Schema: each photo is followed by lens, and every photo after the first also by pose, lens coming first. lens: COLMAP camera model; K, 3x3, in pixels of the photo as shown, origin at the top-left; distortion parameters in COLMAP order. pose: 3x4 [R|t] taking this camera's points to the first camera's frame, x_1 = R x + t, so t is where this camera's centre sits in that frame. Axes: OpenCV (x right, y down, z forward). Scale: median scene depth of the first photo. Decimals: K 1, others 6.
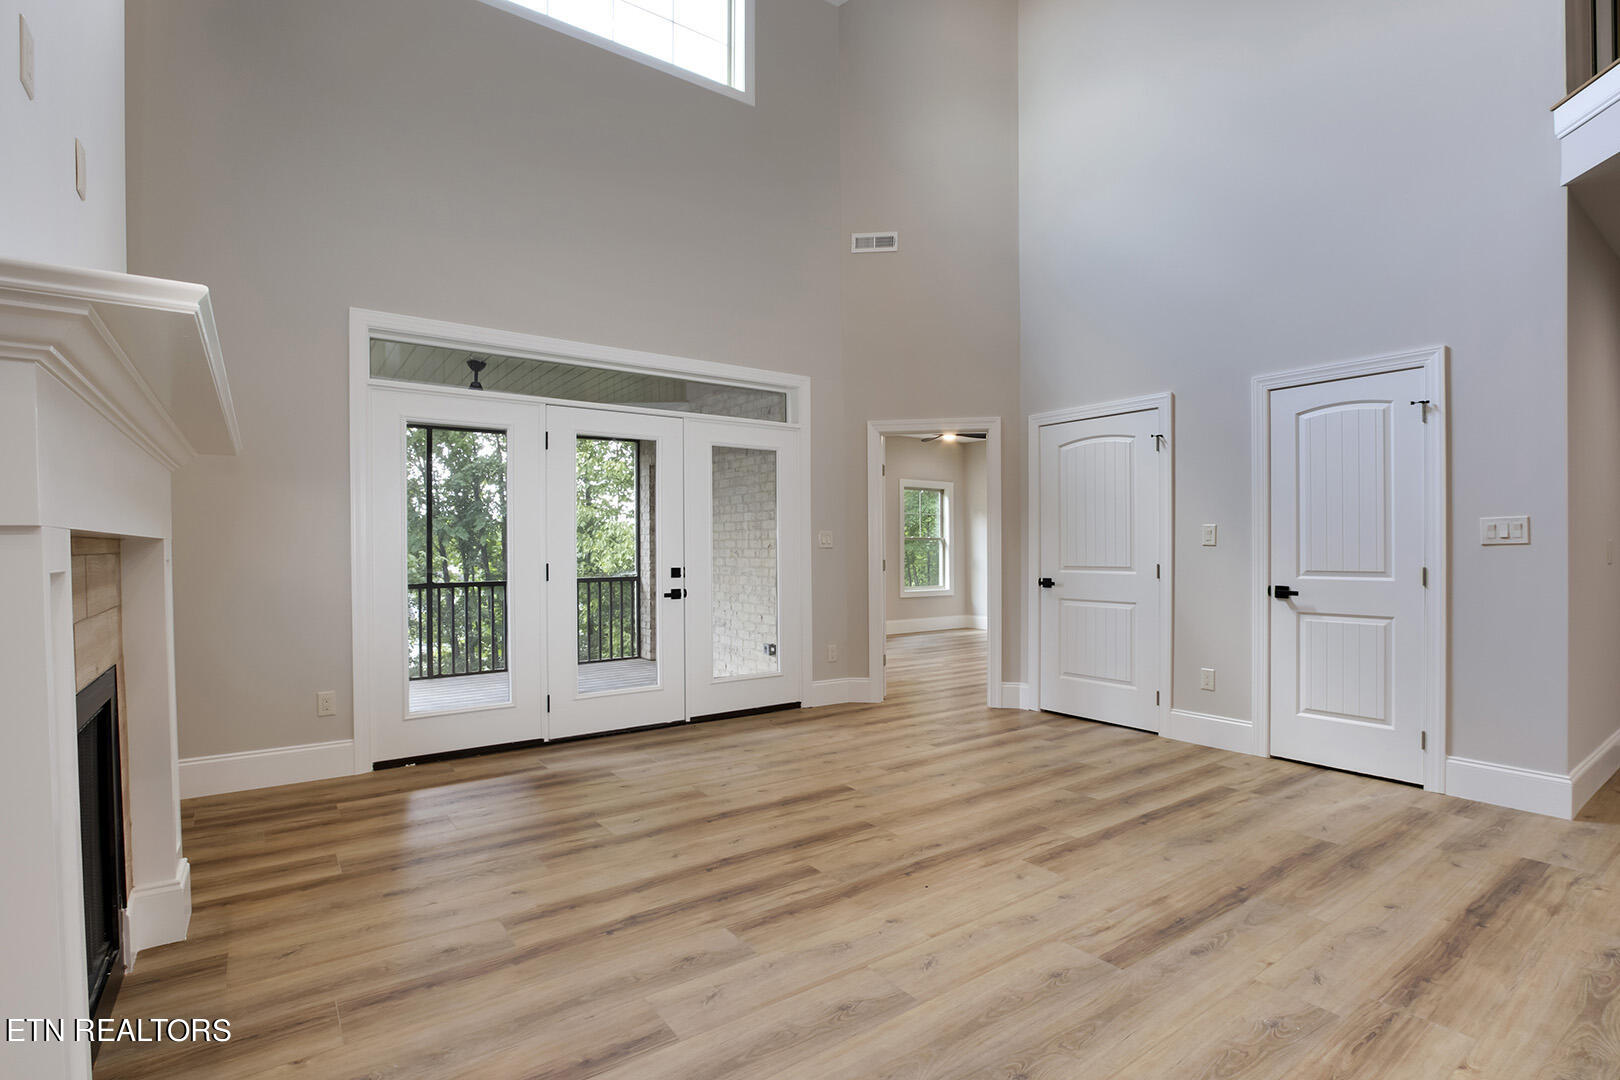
lens RADIAL K [[774.6, 0, 814.6], [0, 774.6, 556.5], [0, 0, 1]] dist [-0.031115, 0.007763]
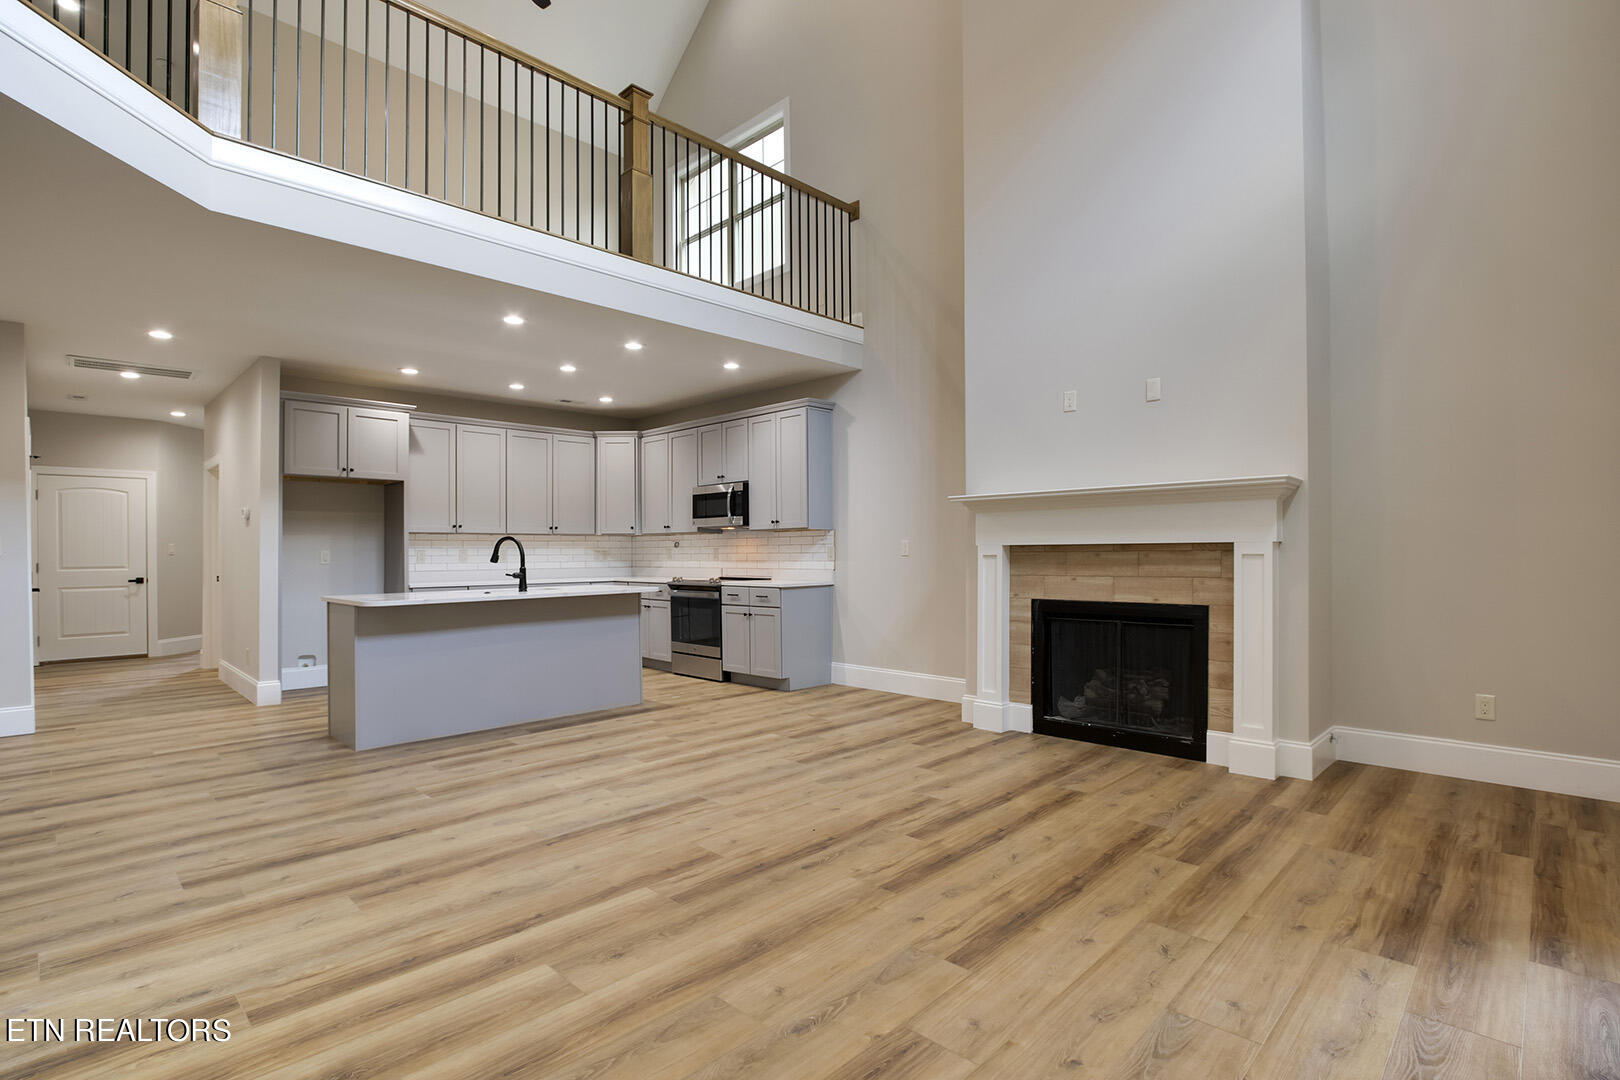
lens RADIAL K [[774.6, 0, 813.7], [0, 774.6, 549.8], [0, 0, 1]] dist [-0.031115, 0.007763]
pose [[-0.984607, 0.009427, -0.174527, 0.258173], [0.008012, 0.999929, 0.008810, -0.017814], [0.174598, 0.007276, -0.984613, 1.599749]]
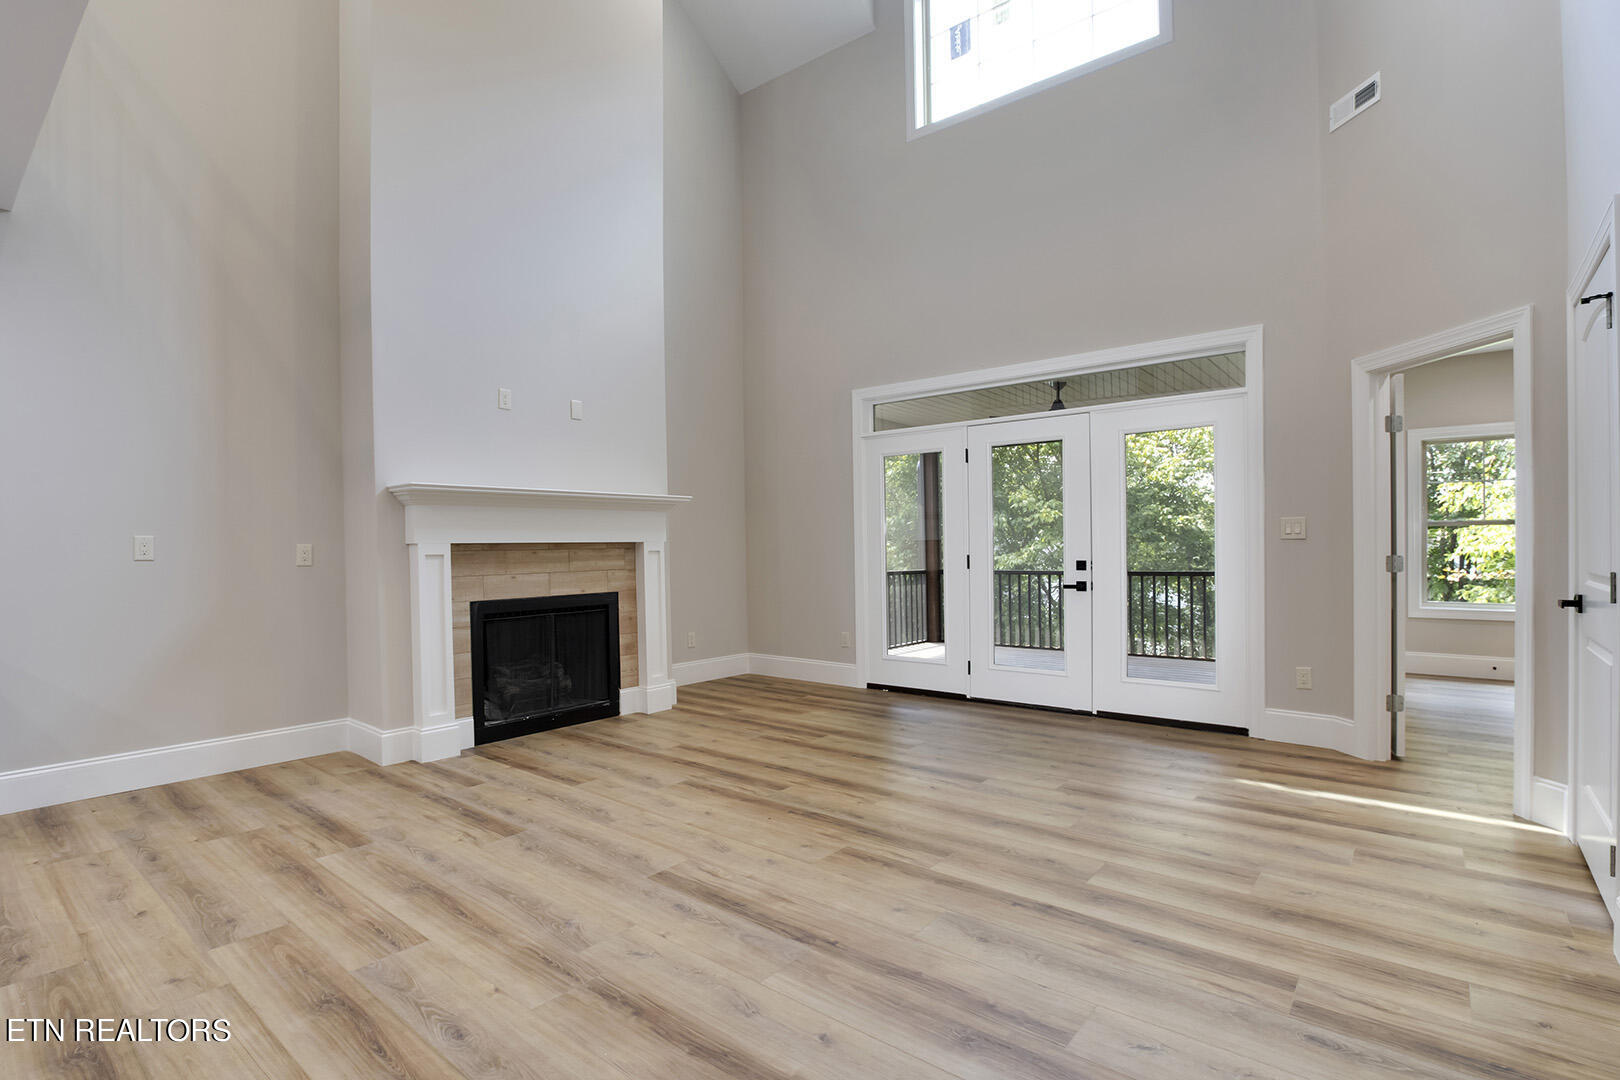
lens RADIAL K [[774.6, 0, 808.8], [0, 774.6, 556.4], [0, 0, 1]] dist [-0.031115, 0.007763]
pose [[0.256996, 0.013945, -0.966312, 0.987789], [0.000067, 0.999896, 0.014447, -0.007656], [0.966413, -0.003778, 0.256968, 0.541223]]
